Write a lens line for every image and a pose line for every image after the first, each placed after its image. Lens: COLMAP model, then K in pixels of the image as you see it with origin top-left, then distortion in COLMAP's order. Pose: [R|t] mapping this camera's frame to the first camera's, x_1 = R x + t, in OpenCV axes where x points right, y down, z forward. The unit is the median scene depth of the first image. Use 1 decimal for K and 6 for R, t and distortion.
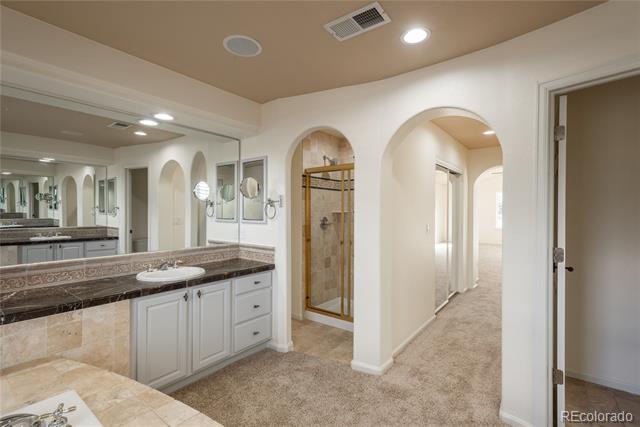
lens RADIAL K [[300.2, 0, 320.3], [0, 300.2, 211.4], [0, 0, 1]] dist [0.003332, -0.000620]
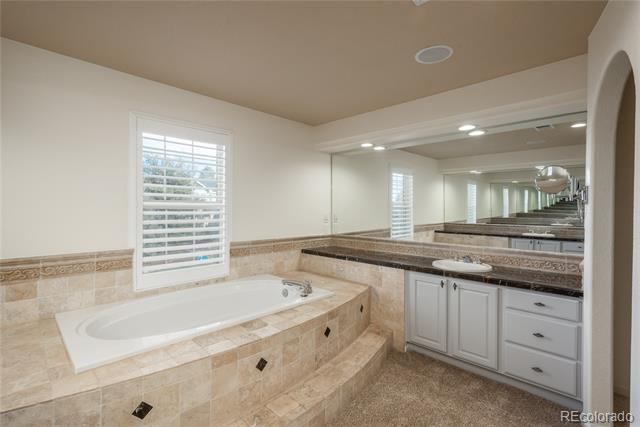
lens RADIAL K [[300.2, 0, 321.1], [0, 300.2, 212.6], [0, 0, 1]] dist [0.003332, -0.000620]
pose [[-0.103893, 0.010365, -0.994534, 0.643708], [-0.011633, 0.999865, 0.011636, -0.000635], [0.994520, 0.012779, -0.103759, 0.547460]]
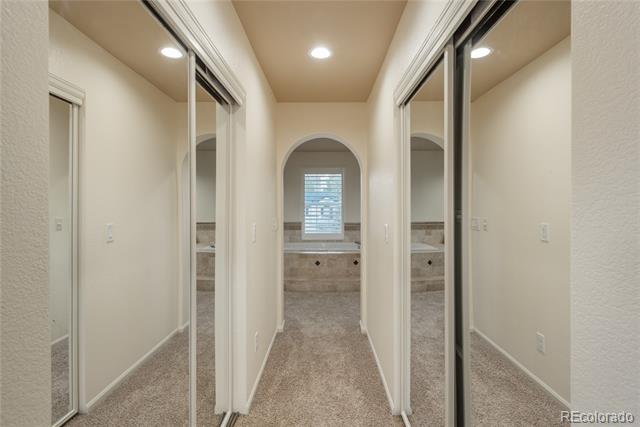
lens RADIAL K [[327.8, 0, 317.8], [0, 327.8, 209.1], [0, 0, 1]] dist [0.000094, 0.000000]
pose [[-0.801017, 0.006663, -0.598604, 1.194609], [-0.001156, 0.999919, 0.012676, -0.003897], [0.598640, 0.010846, -0.800945, 1.985402]]
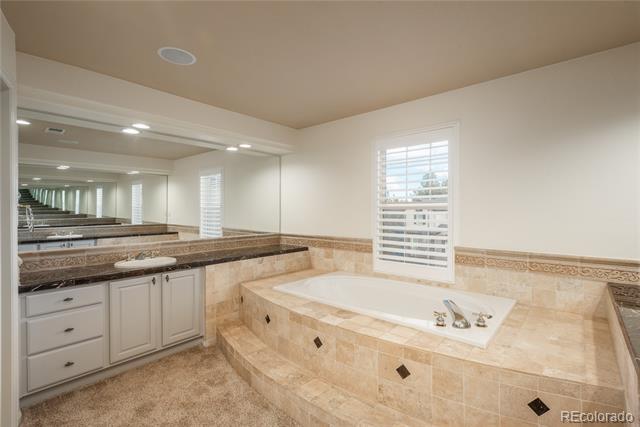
lens RADIAL K [[300.2, 0, 320.6], [0, 300.2, 211.2], [0, 0, 1]] dist [0.003332, -0.000620]
pose [[-0.998032, 0.000775, 0.062703, -0.090804], [0.001453, 0.999941, 0.010766, -0.001810], [-0.062691, 0.010836, -0.997974, 1.148091]]
